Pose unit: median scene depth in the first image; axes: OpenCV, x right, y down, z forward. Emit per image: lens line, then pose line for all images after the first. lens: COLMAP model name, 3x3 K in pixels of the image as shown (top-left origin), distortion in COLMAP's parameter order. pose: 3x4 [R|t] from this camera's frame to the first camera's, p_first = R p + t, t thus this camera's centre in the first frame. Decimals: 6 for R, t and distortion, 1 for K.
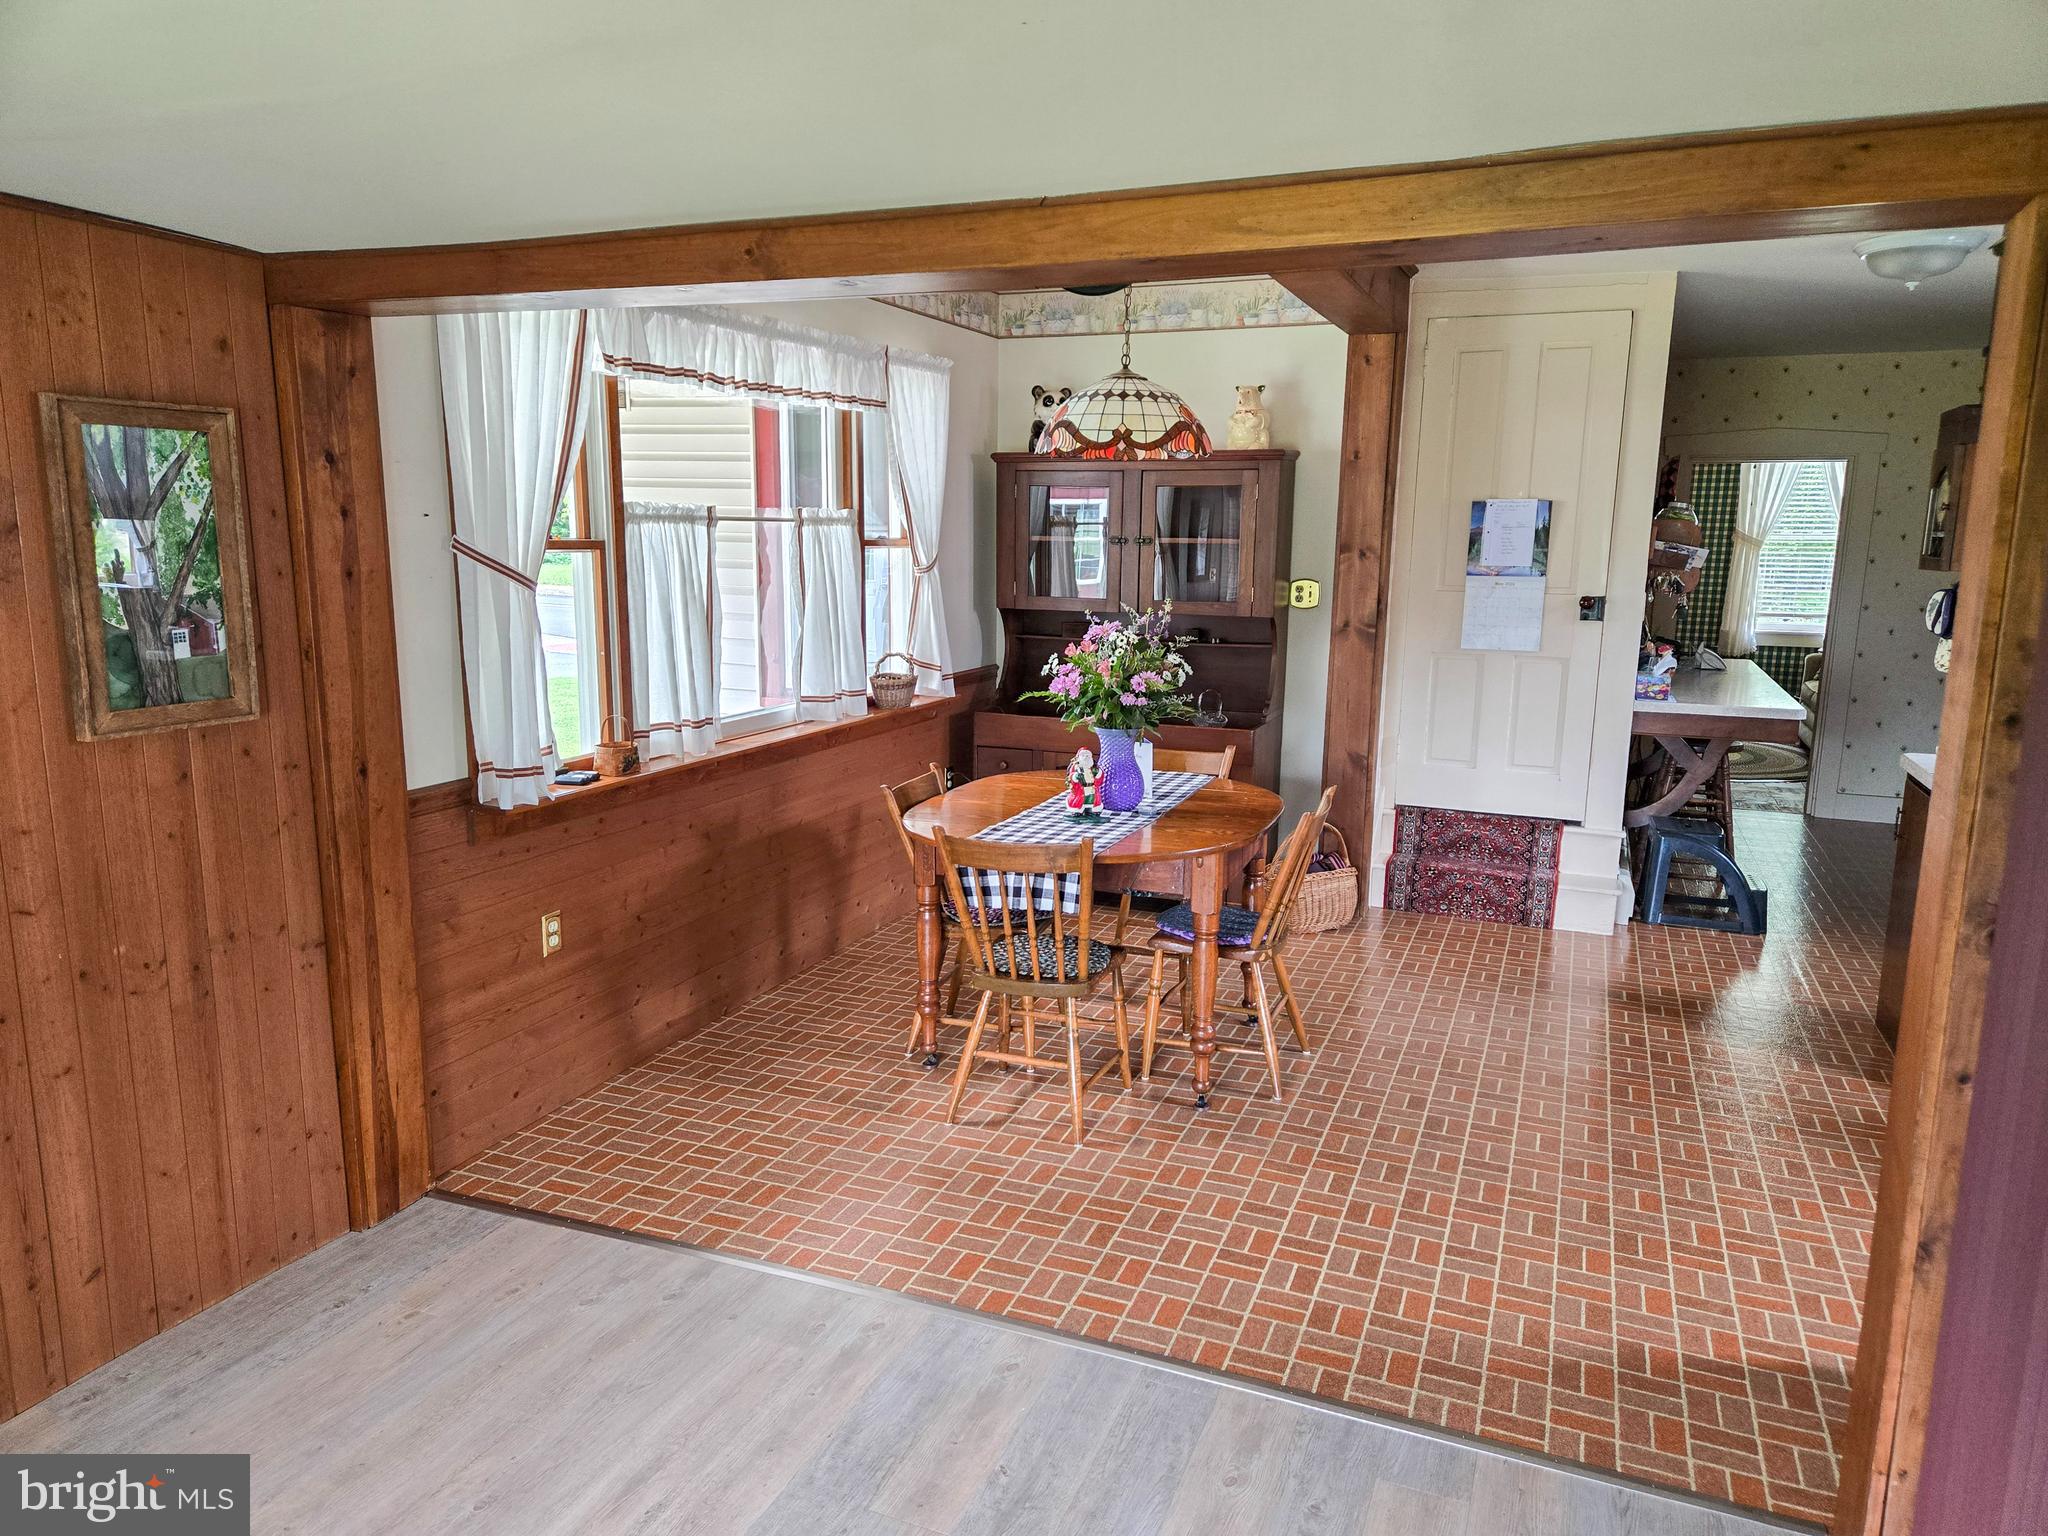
lens RADIAL K [[1363.2, 0, 1061.2], [0, 1363.2, 766.3], [0, 0, 1]] dist [0.118594, -0.158182]
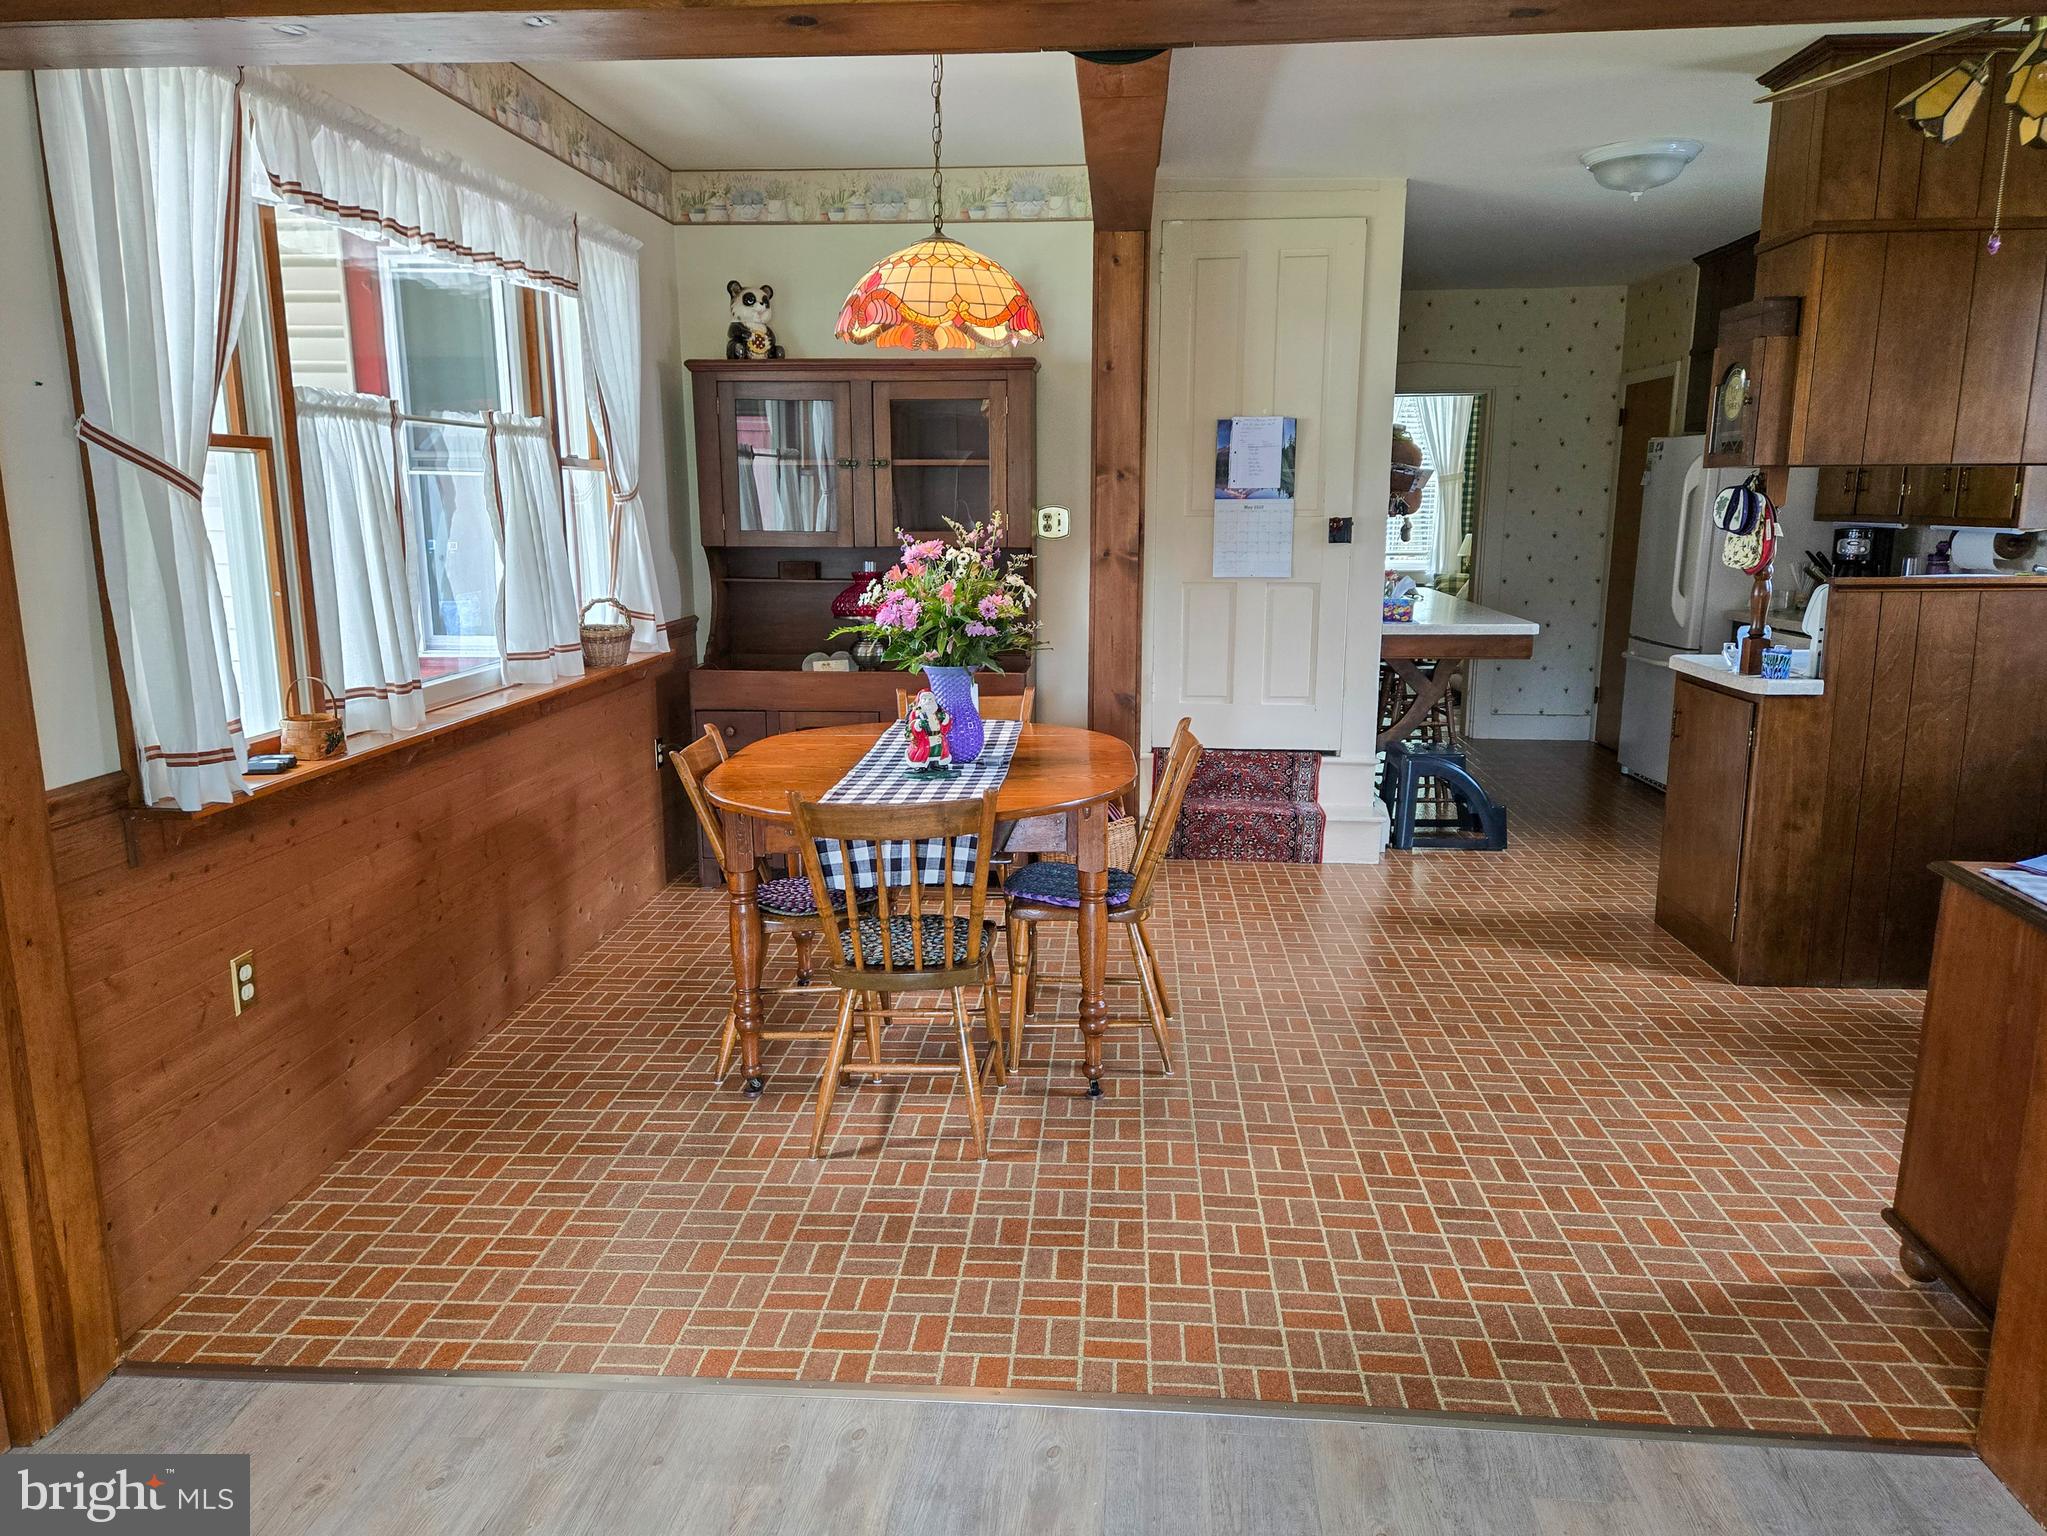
lens RADIAL K [[1409.7, 0, 1023.5], [0, 1409.7, 768.0], [0, 0, 1]] dist [0.096351, -0.093018]
pose [[0.954608, -0.071069, 0.289263, -0.175349], [0.066234, 0.997453, 0.026482, 0.015241], [-0.290409, -0.006121, 0.956883, 0.151785]]
